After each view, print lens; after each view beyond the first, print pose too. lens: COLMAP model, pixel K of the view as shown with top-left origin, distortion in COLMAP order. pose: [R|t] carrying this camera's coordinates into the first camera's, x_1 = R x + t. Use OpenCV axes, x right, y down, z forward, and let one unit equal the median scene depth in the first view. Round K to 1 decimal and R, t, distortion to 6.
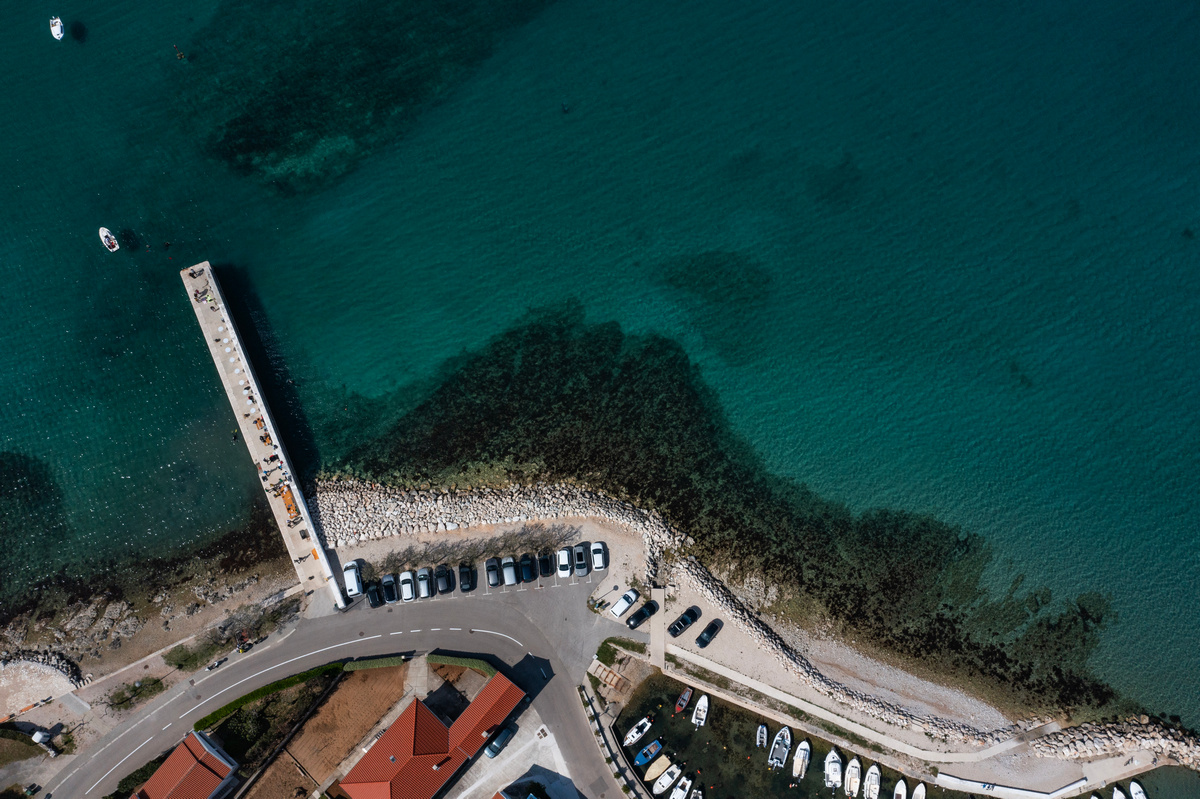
lens RADIAL K [[948.1, 0, 600.0], [0, 948.1, 399.5], [0, 0, 1]] dist [-0.016429, 0.009574]
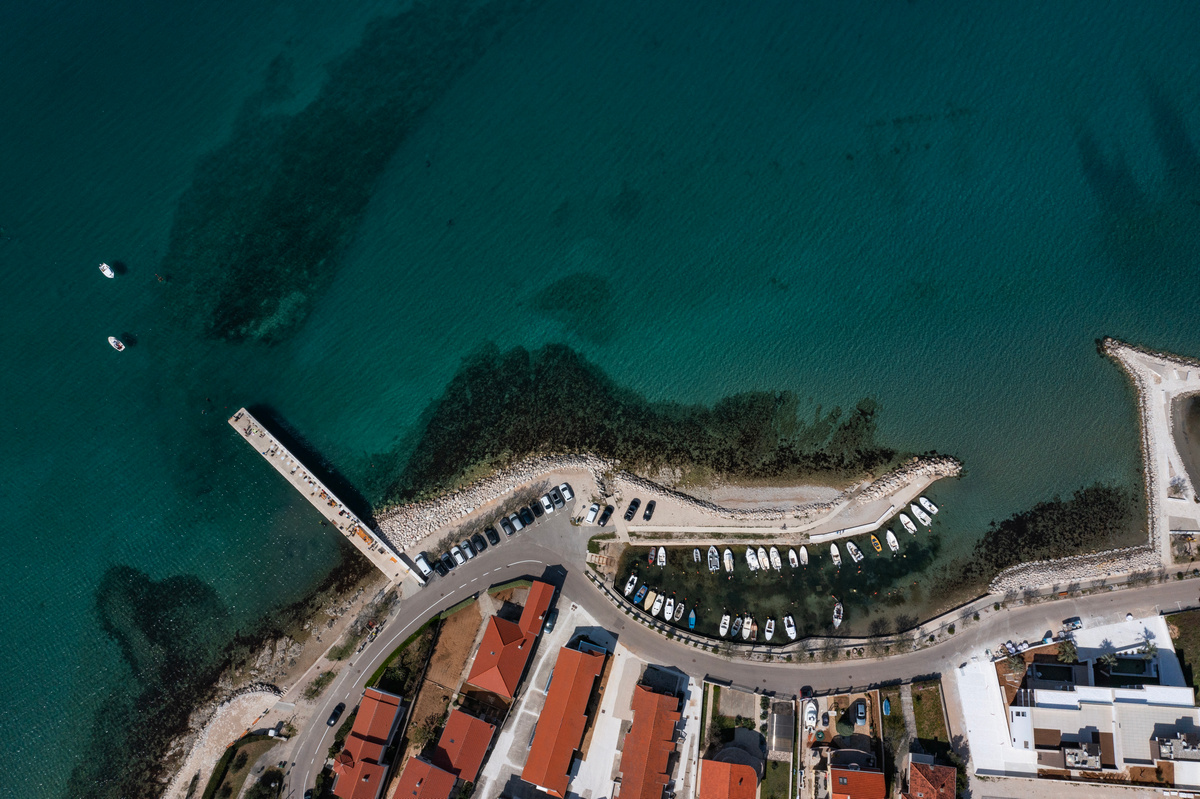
lens RADIAL K [[953.0, 0, 600.0], [0, 953.0, 399.5], [0, 0, 1]] dist [-0.014226, 0.003720]
pose [[0.927499, -0.363578, 0.086932, -0.031329], [0.362448, 0.931552, 0.029015, -0.001473], [-0.091531, 0.004597, 0.995792, -0.569809]]
